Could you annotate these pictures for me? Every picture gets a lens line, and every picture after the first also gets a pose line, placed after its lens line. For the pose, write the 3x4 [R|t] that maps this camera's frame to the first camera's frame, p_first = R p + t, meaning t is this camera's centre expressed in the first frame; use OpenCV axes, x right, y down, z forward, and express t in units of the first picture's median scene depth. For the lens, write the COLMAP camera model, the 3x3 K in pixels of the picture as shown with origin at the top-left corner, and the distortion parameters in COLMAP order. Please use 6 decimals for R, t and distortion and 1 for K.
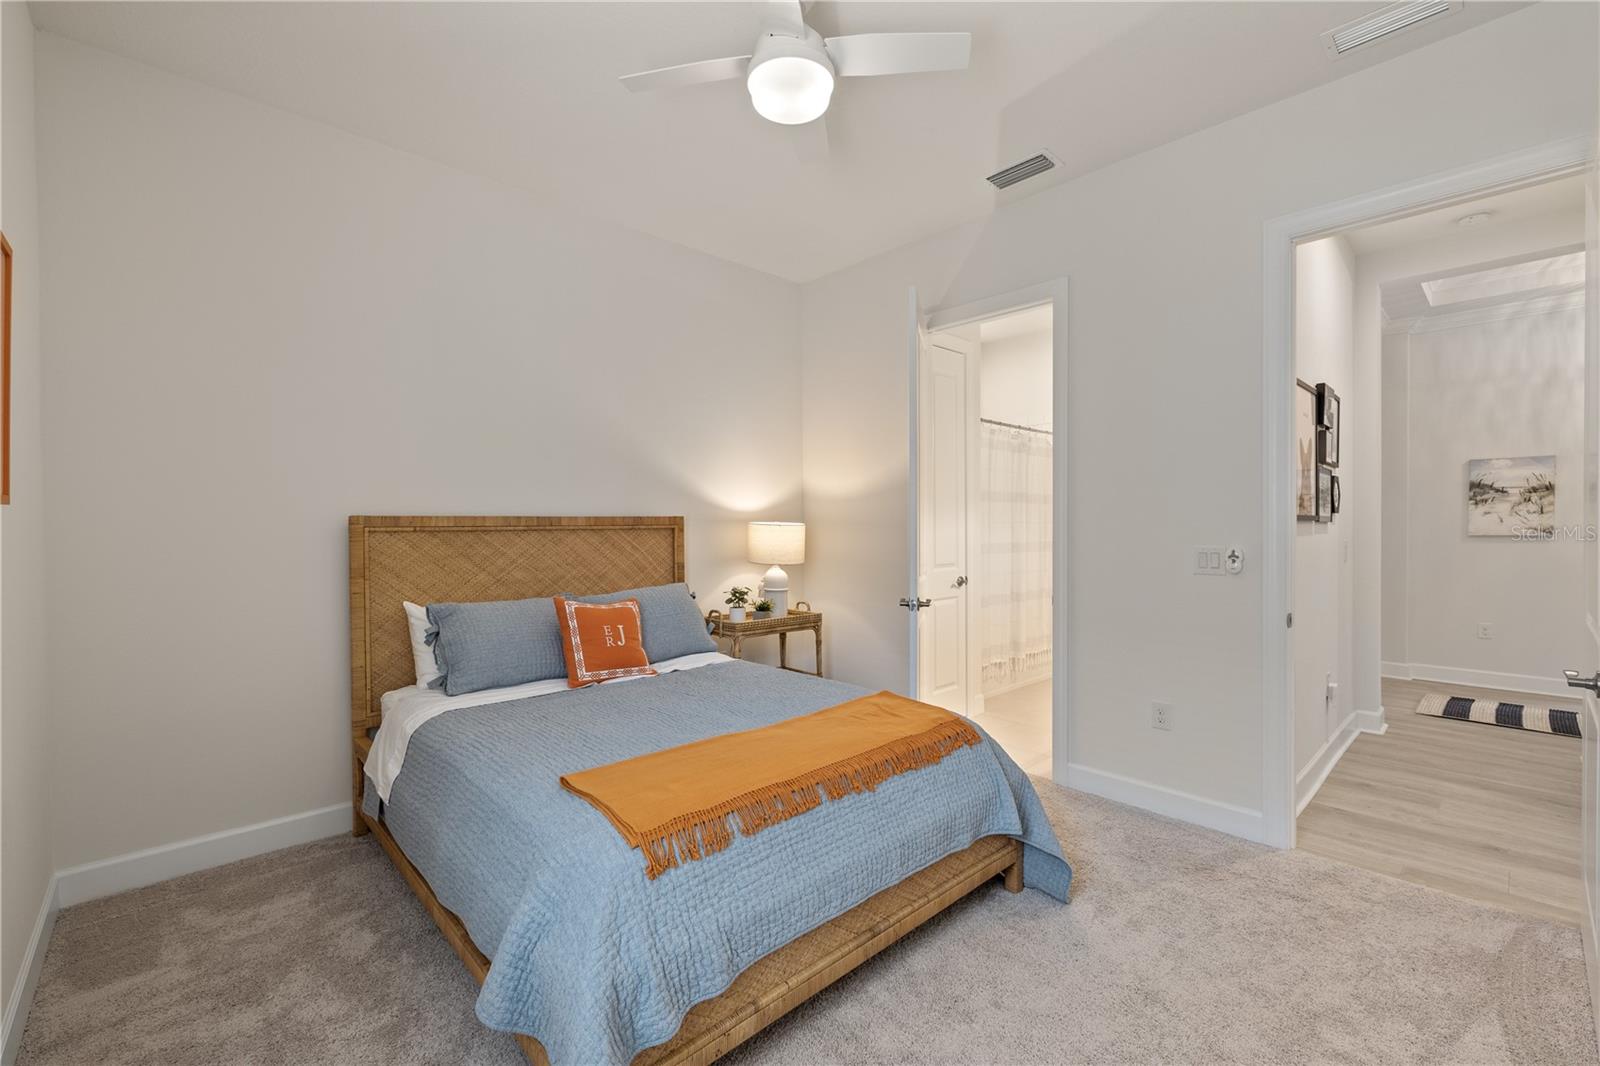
lens RADIAL K [[677.7, 0, 801.0], [0, 677.7, 531.0], [0, 0, 1]] dist [0.003901, 0.000284]
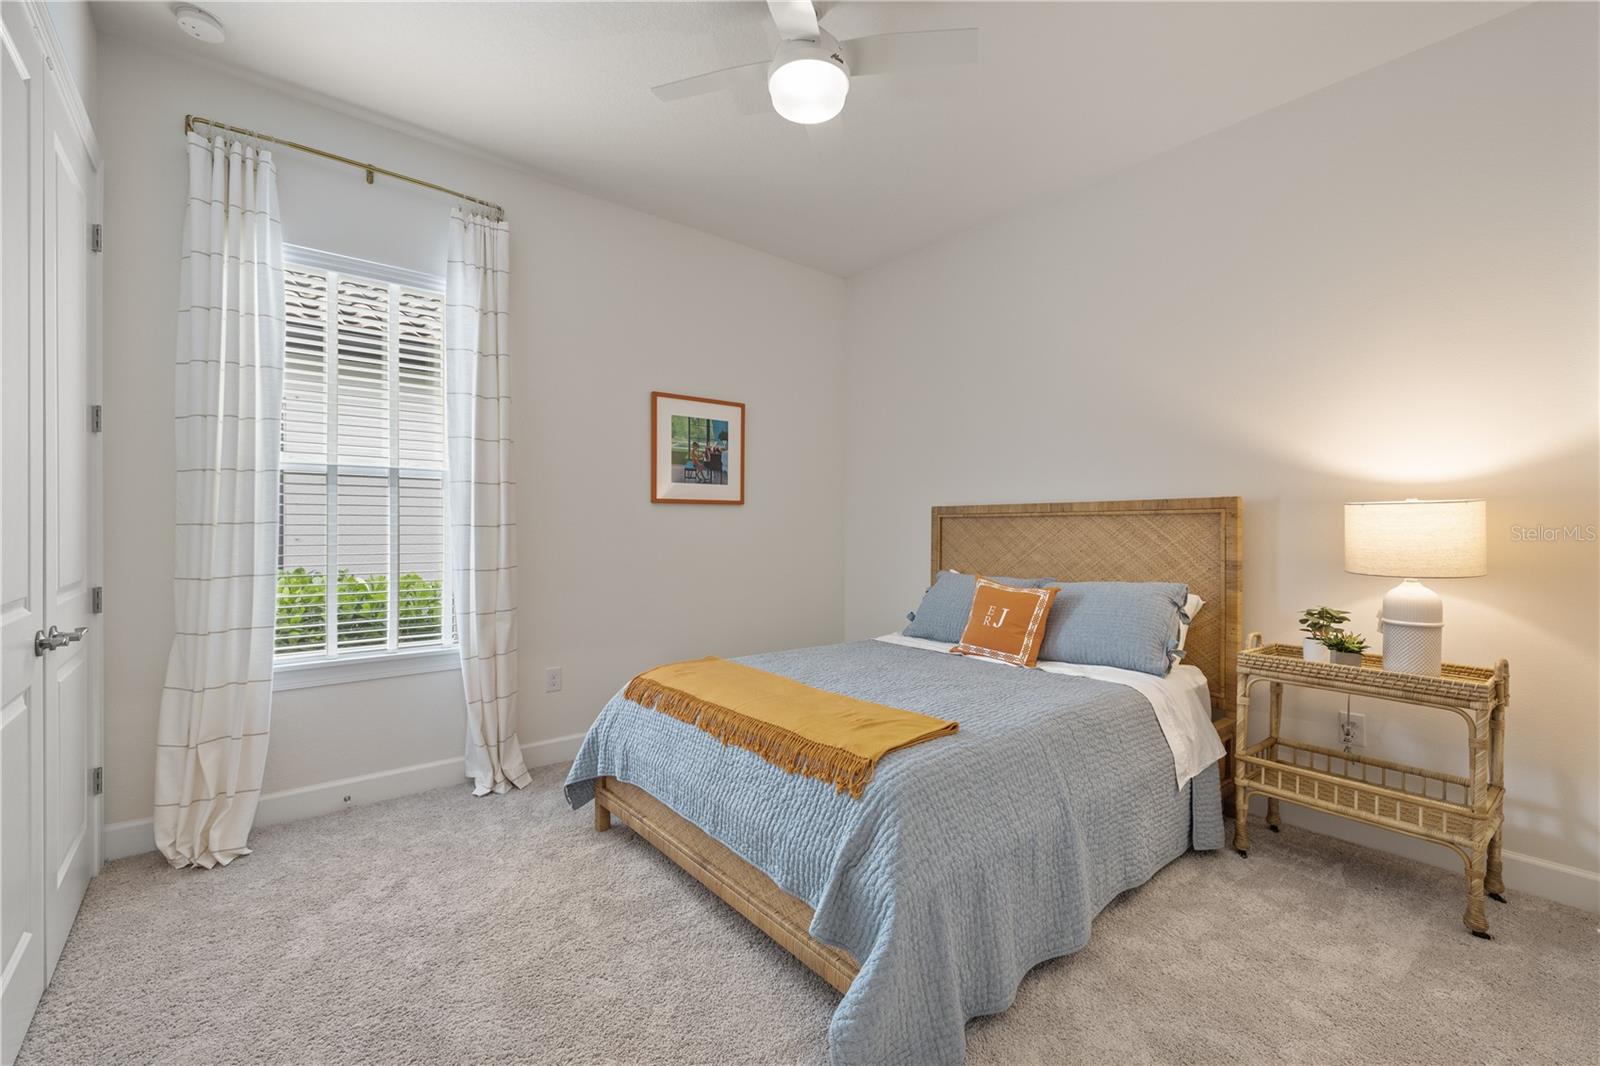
lens RADIAL K [[677.7, 0, 801.7], [0, 677.7, 529.4], [0, 0, 1]] dist [0.003901, 0.000284]
pose [[-0.054736, 0.006282, -0.998481, 0.694944], [-0.012194, 0.999901, 0.006959, 0.016943], [0.998426, 0.012557, -0.054654, 0.695830]]
